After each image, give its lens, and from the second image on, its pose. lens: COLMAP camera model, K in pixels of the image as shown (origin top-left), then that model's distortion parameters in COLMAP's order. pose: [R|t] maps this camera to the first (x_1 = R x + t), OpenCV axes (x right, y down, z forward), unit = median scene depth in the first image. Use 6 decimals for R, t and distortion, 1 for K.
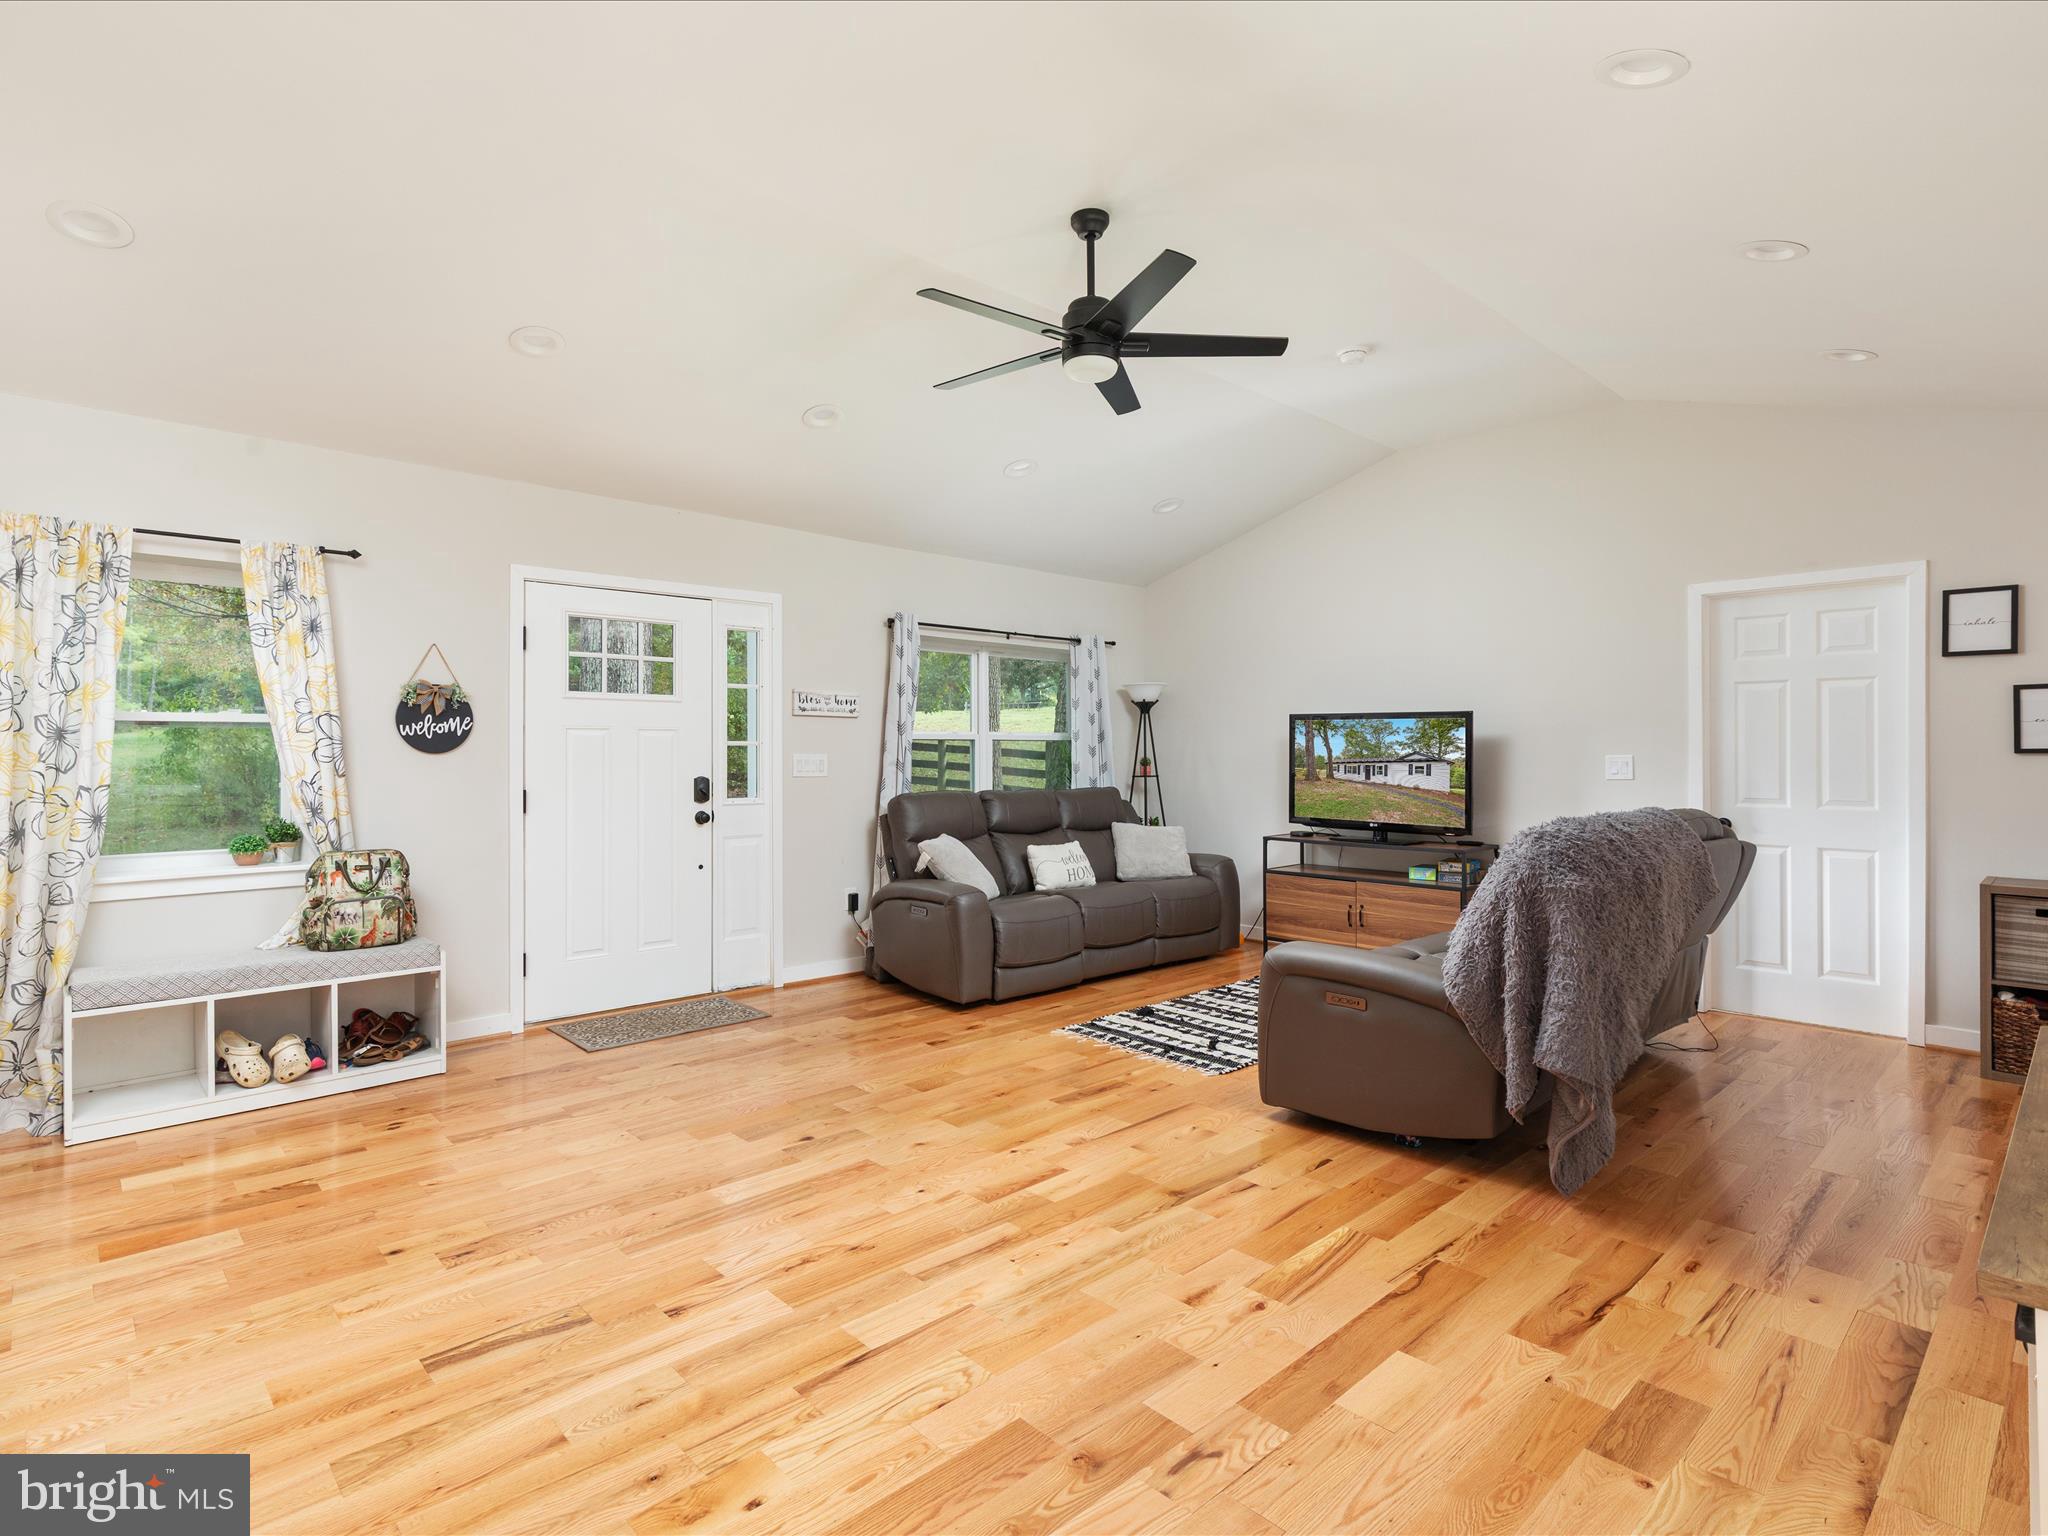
lens RADIAL K [[997.6, 0, 902.5], [0, 997.6, 700.8], [0, 0, 1]] dist [-0.001967, -0.000592]
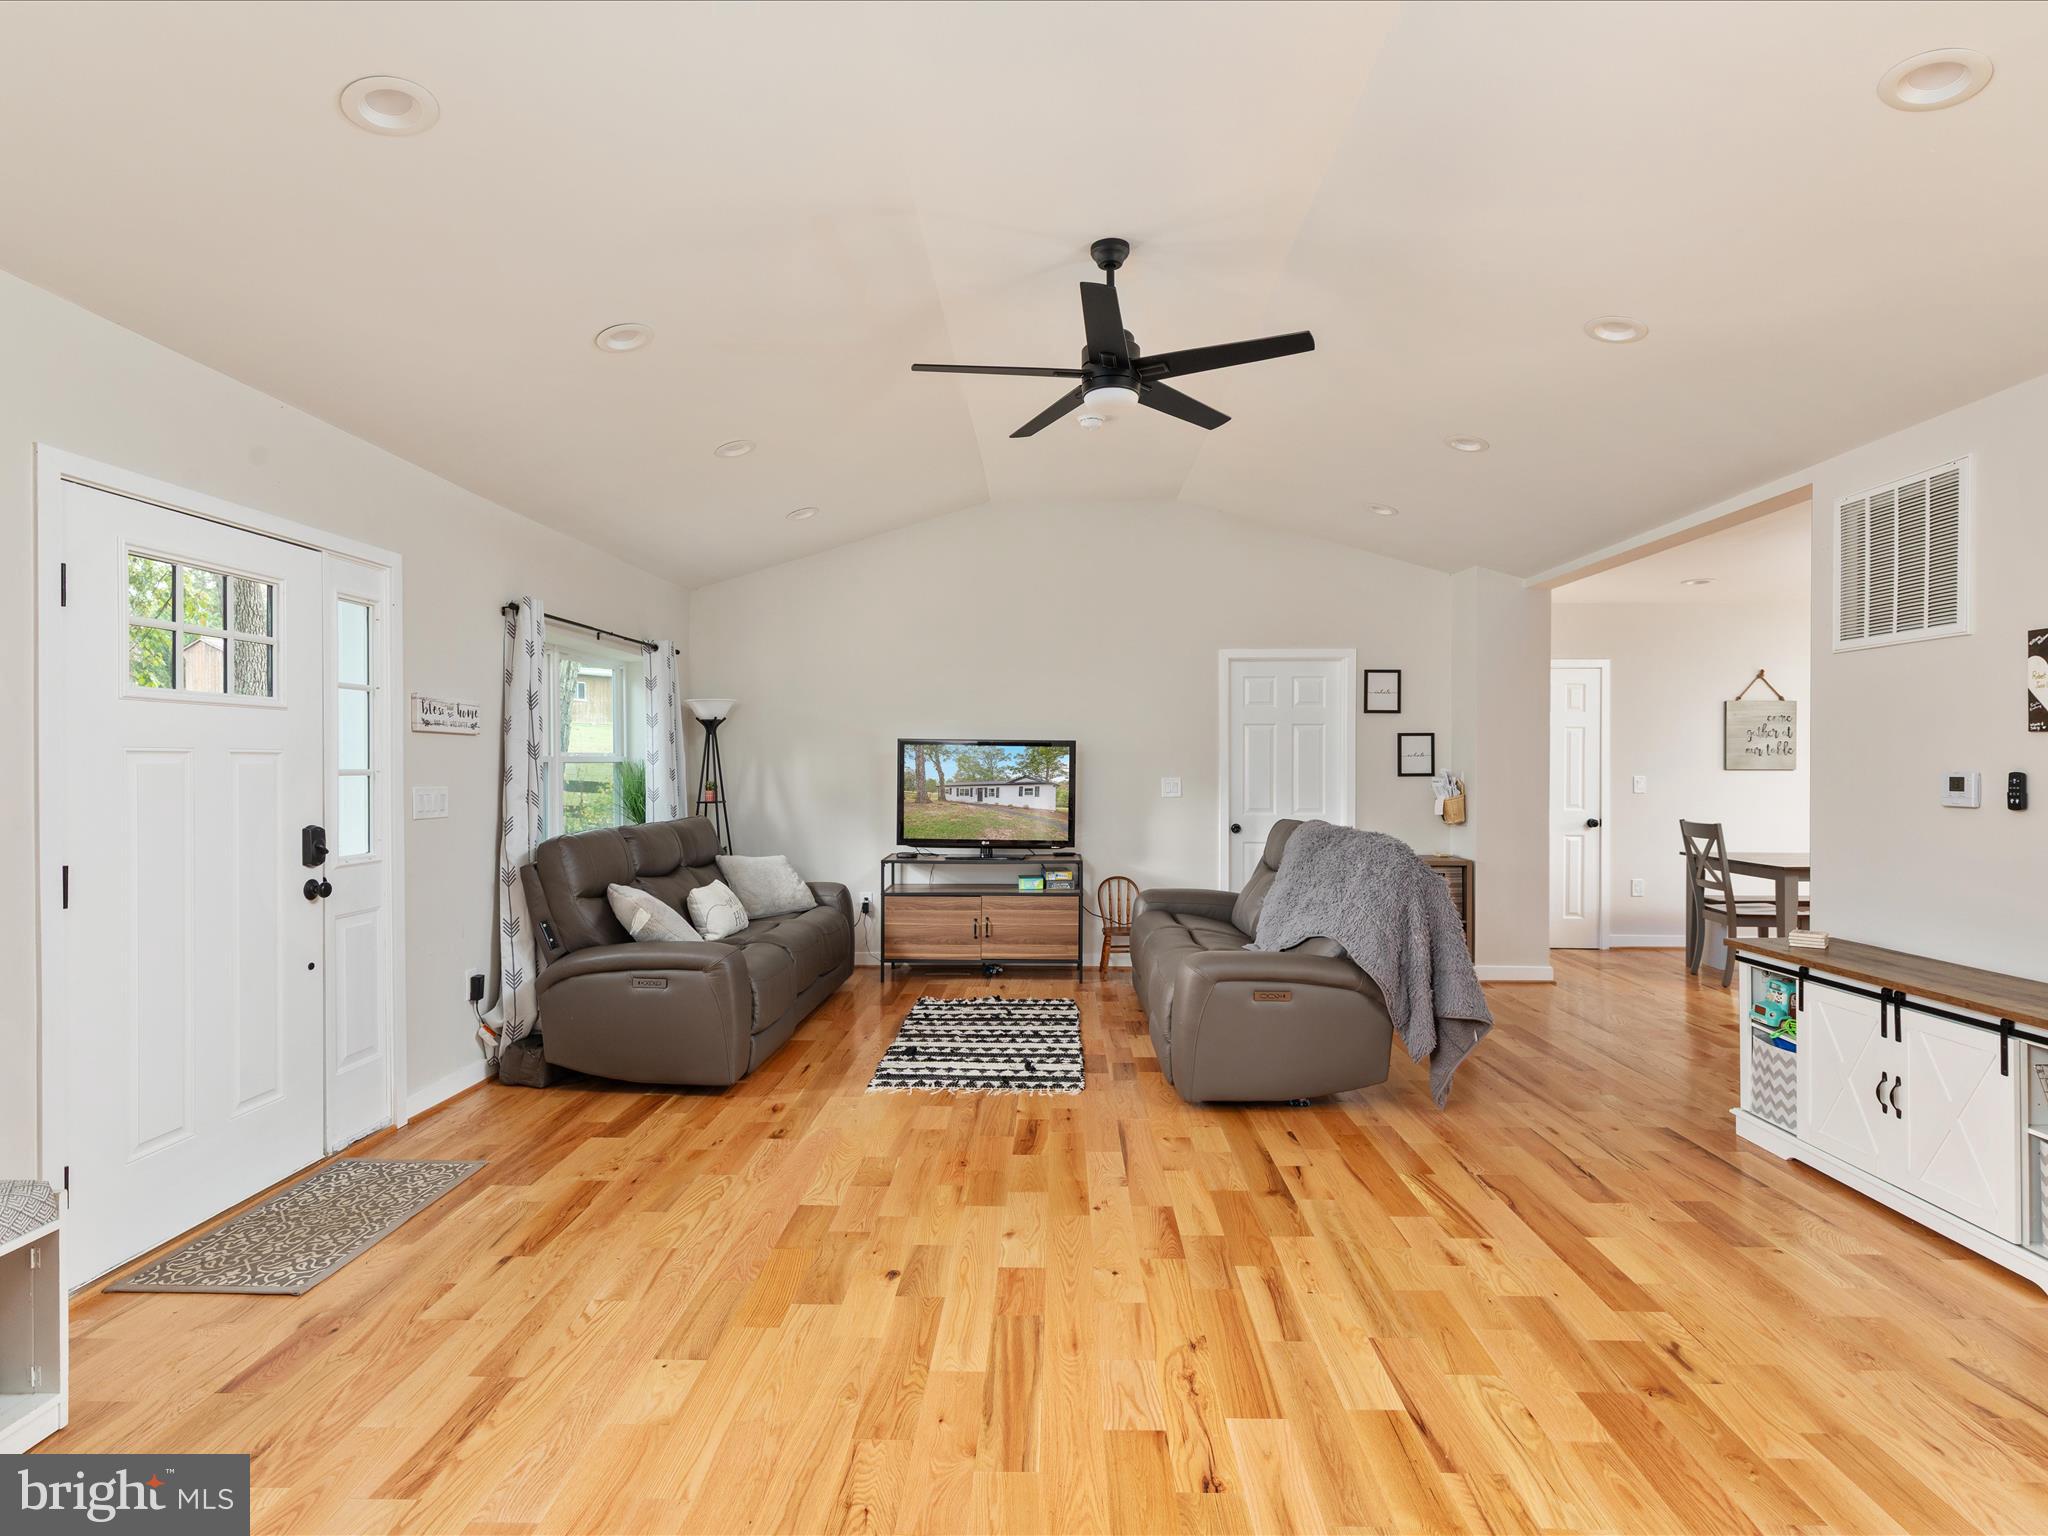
lens RADIAL K [[1054.7, 0, 1028.9], [0, 1054.7, 721.8], [0, 0, 1]] dist [0.005807, -0.002187]
pose [[0.693805, 0.028061, 0.719616, -0.359947], [-0.035381, 0.999362, -0.004857, -0.003654], [-0.719293, -0.022090, 0.694355, 0.188901]]
